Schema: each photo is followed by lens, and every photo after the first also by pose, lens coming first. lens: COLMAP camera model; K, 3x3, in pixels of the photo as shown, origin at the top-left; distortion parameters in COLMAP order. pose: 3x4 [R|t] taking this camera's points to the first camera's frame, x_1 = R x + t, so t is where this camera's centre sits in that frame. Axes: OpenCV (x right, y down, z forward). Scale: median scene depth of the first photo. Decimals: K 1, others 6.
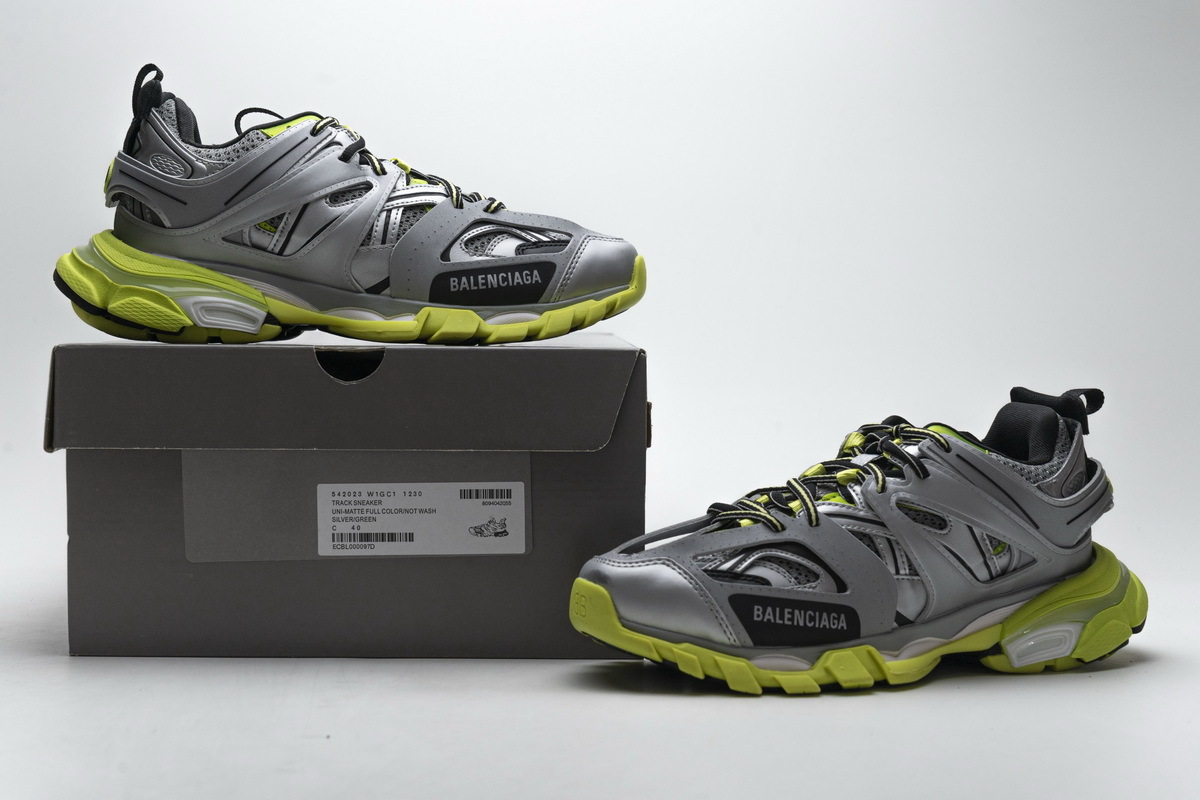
lens RADIAL K [[2048.8, 0, 600.0], [0, 2048.8, 402.5], [0, 0, 1]] dist [-0.166416, 0.000000]
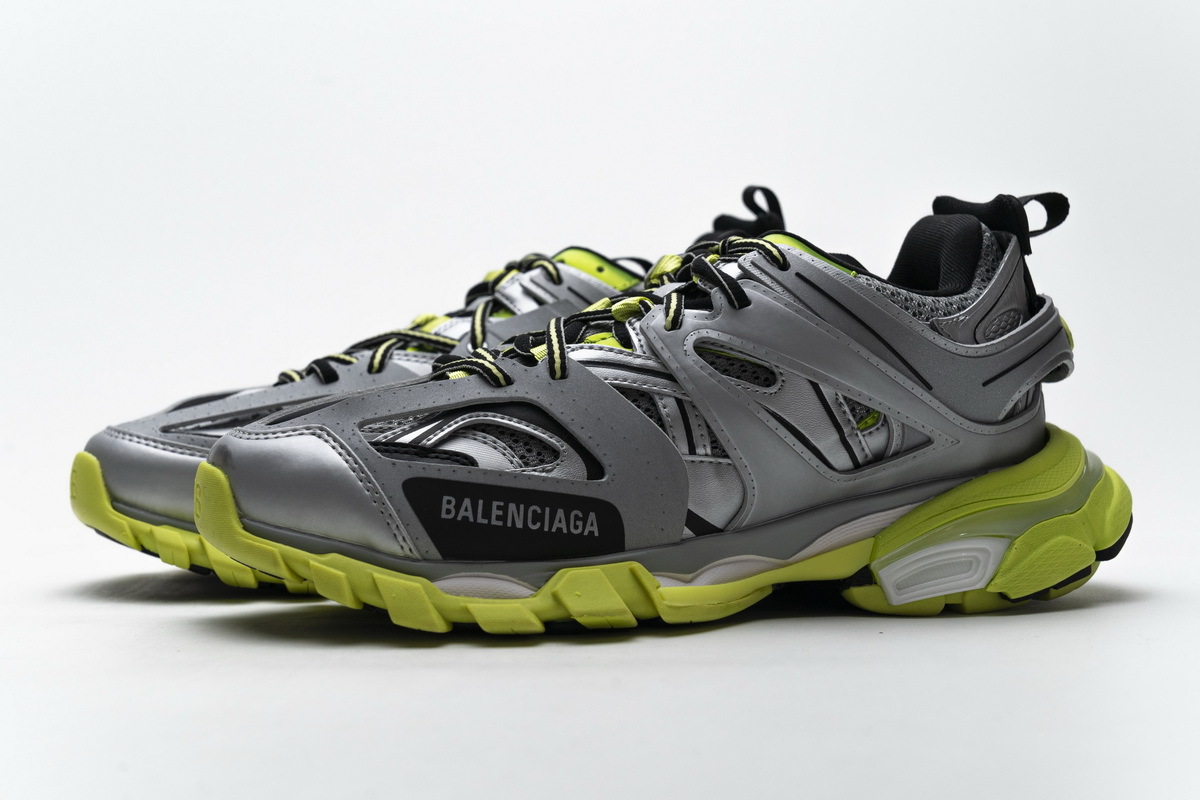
lens RADIAL K [[2387.6, 0, 601.4], [0, 2387.6, 397.5], [0, 0, 1]] dist [-0.080331, 0.000000]
pose [[0.997327, -0.006283, -0.072803, 0.169548], [0.006424, 0.999978, 0.001708, 0.063768], [0.072791, -0.002171, 0.997345, 0.242846]]
